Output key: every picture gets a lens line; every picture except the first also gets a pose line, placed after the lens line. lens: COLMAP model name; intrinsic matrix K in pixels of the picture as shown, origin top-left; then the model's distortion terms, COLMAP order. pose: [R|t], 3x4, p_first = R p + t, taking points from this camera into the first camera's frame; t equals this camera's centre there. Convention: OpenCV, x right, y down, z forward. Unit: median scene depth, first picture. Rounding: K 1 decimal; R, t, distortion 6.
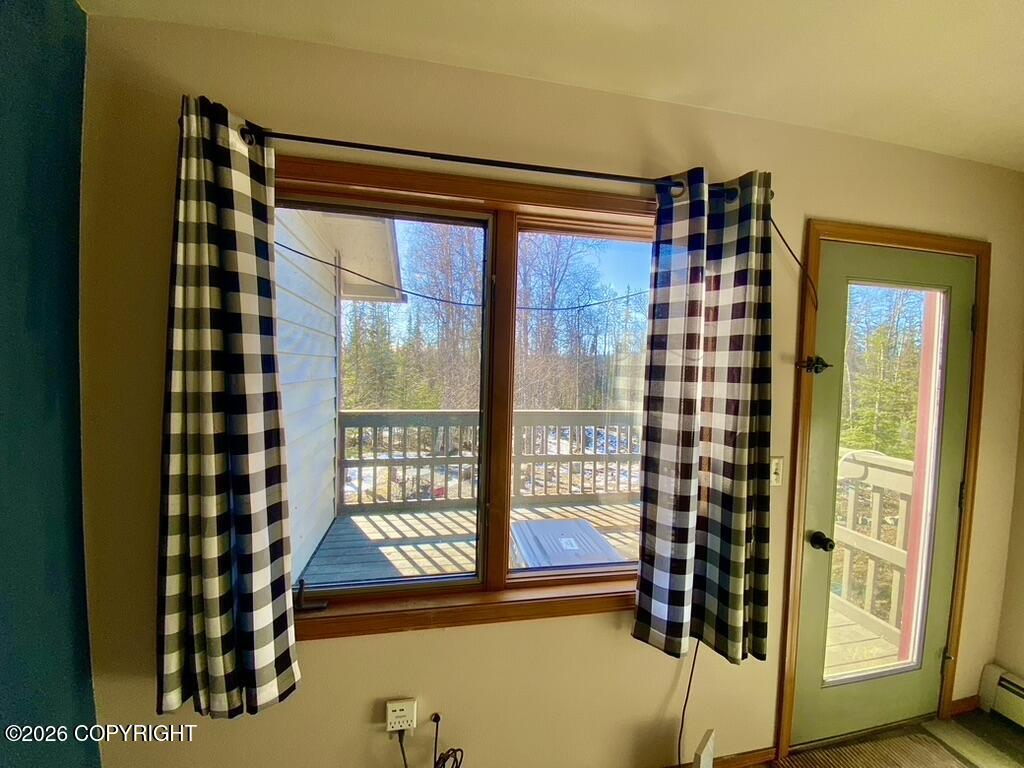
lens RADIAL K [[412.6, 0, 512.0], [0, 412.6, 384.0], [0, 0, 1]] dist [0.000901, -0.011229]
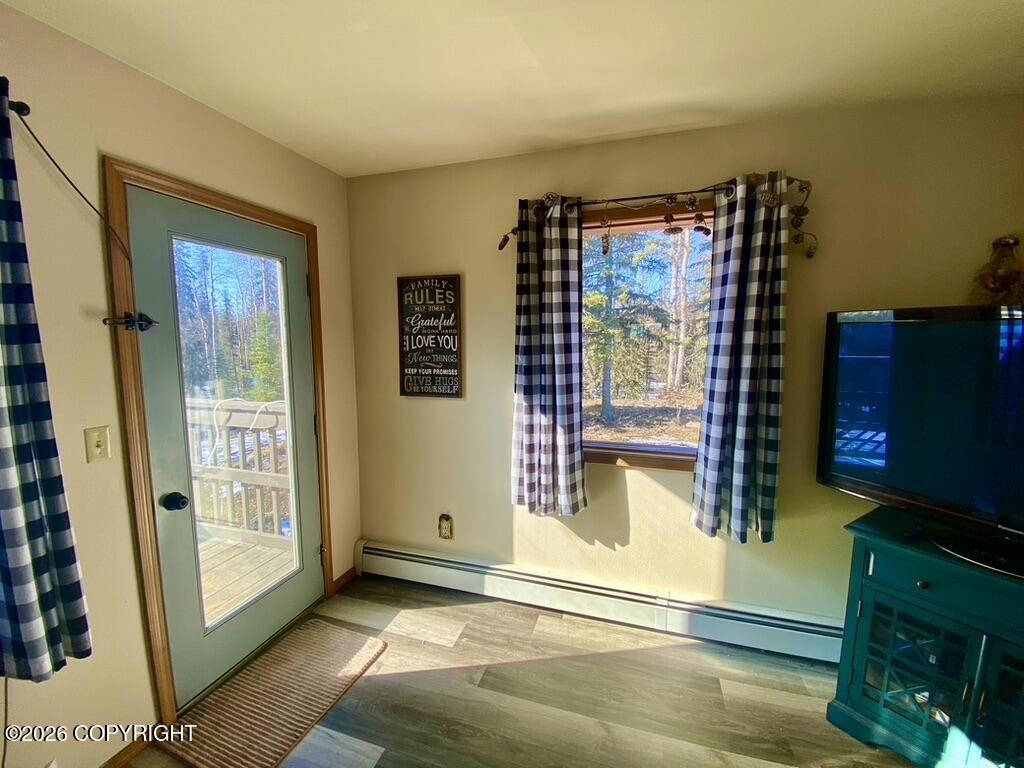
lens RADIAL K [[412.6, 0, 512.0], [0, 412.6, 384.0], [0, 0, 1]] dist [0.000901, -0.011229]
pose [[0.478155, -0.121103, 0.869886, 0.292436], [0.049376, 0.992588, 0.111044, 0.029425], [-0.876886, -0.010145, 0.480591, -0.175250]]
